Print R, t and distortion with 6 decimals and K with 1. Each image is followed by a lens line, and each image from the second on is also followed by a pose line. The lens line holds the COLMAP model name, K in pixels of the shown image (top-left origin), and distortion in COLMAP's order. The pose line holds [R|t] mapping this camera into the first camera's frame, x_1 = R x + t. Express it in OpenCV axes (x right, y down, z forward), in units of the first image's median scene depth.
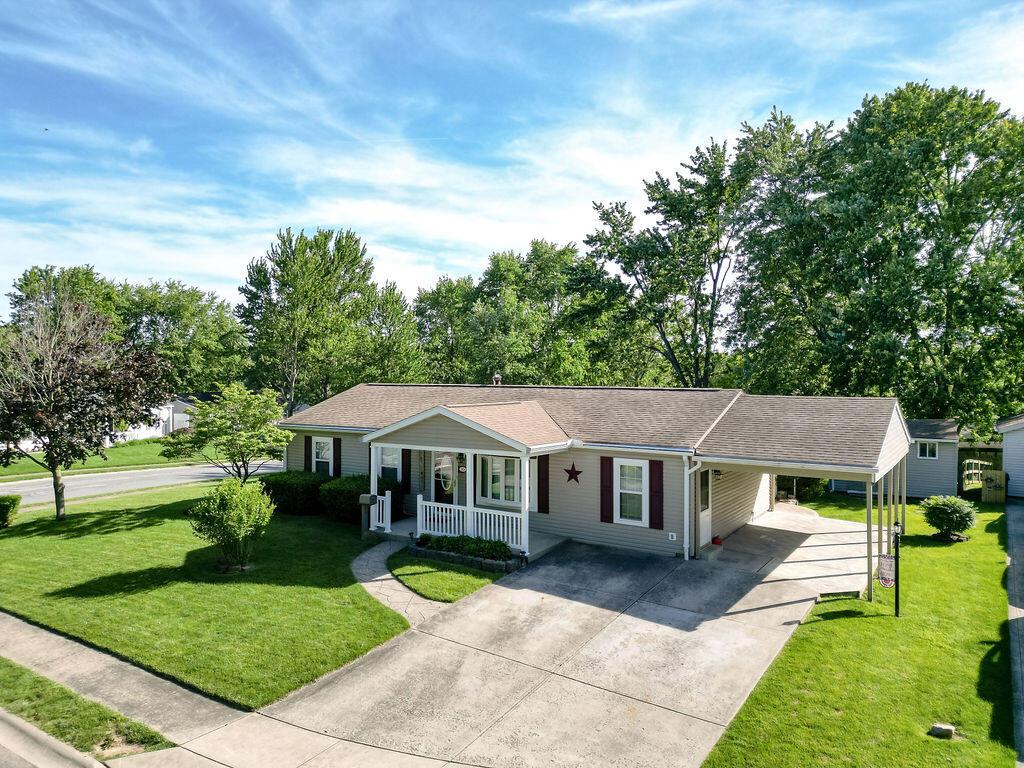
lens RADIAL K [[713.3, 0, 507.4], [0, 713.3, 381.1], [0, 0, 1]] dist [0.061778, -0.056823]
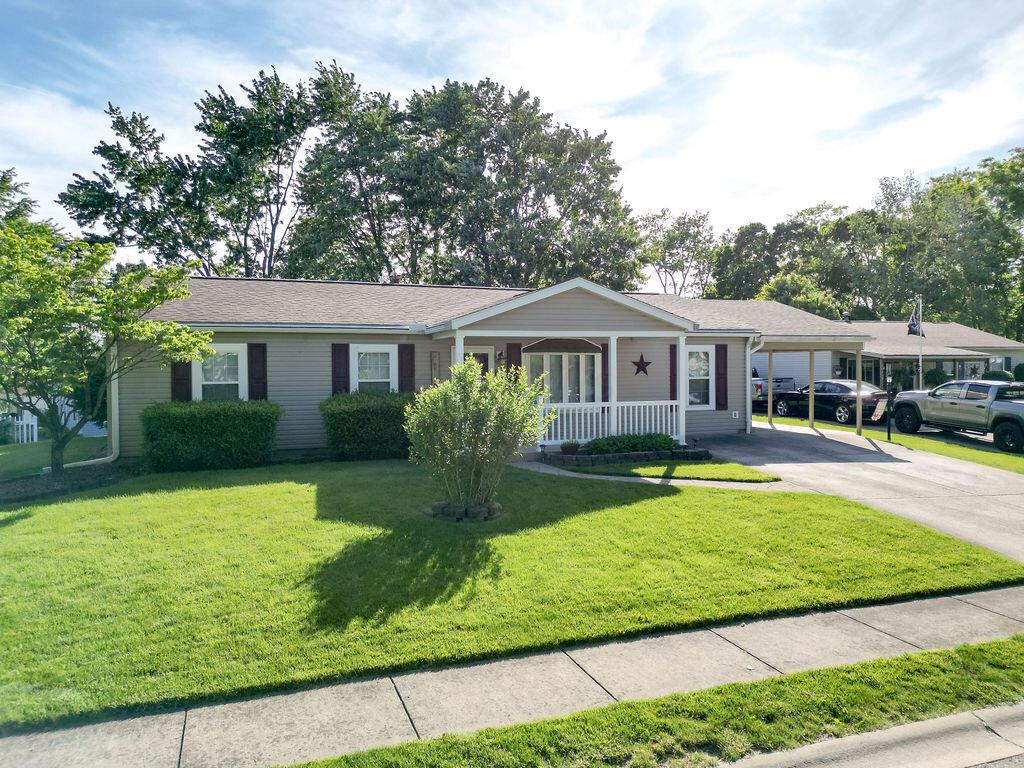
lens RADIAL K [[713.3, 0, 507.4], [0, 713.3, 381.1], [0, 0, 1]] dist [0.061778, -0.056823]
pose [[0.597656, -0.021984, 0.801451, -0.847600], [0.017207, 0.999745, 0.014592, 0.149015], [-0.801568, 0.005069, 0.597882, 0.650249]]
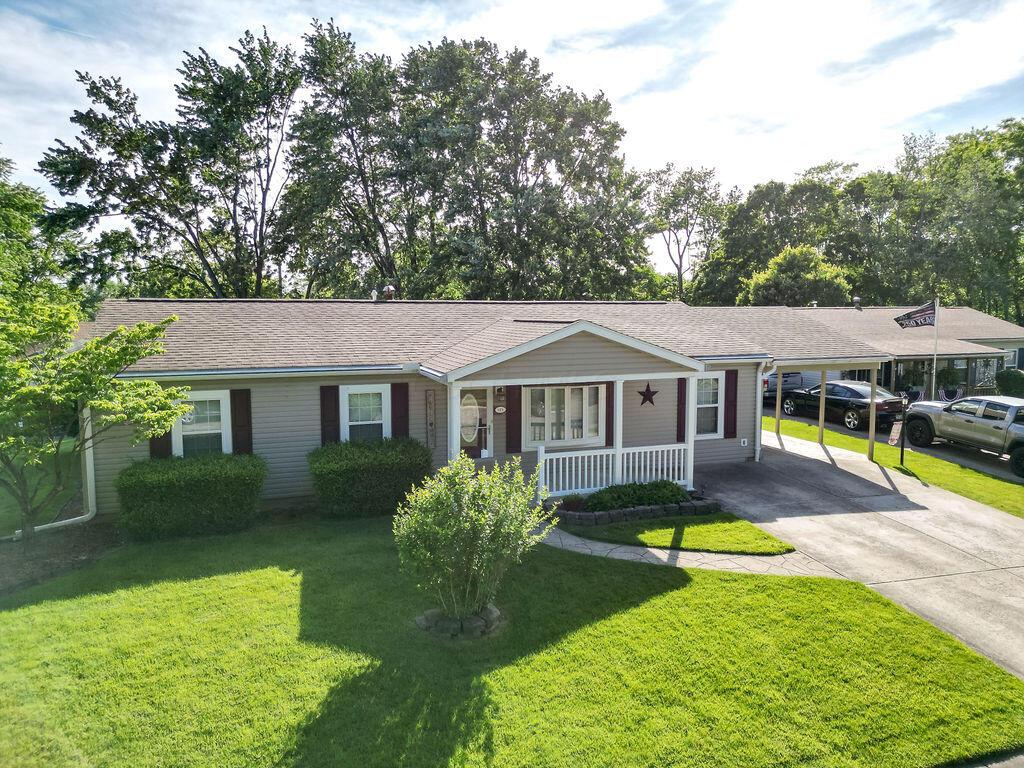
lens RADIAL K [[713.3, 0, 507.4], [0, 713.3, 381.1], [0, 0, 1]] dist [0.061778, -0.056823]
pose [[0.596505, -0.084813, 0.798115, -0.801088], [0.012554, 0.995265, 0.096380, 0.027868], [-0.802511, -0.047472, 0.594746, 0.683480]]
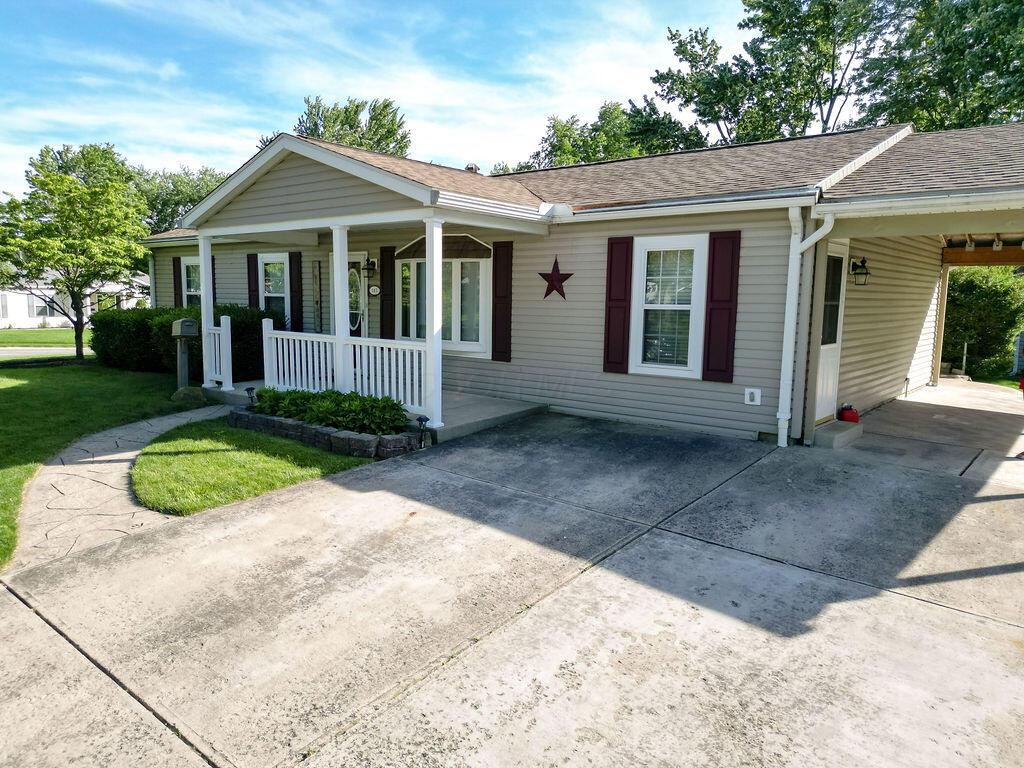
lens RADIAL K [[713.3, 0, 507.4], [0, 713.3, 381.1], [0, 0, 1]] dist [0.061778, -0.056823]
pose [[0.994422, 0.024540, -0.102580, 0.124725], [-0.013425, 0.994095, 0.107676, 0.163820], [0.104617, -0.105698, 0.988880, 0.547020]]
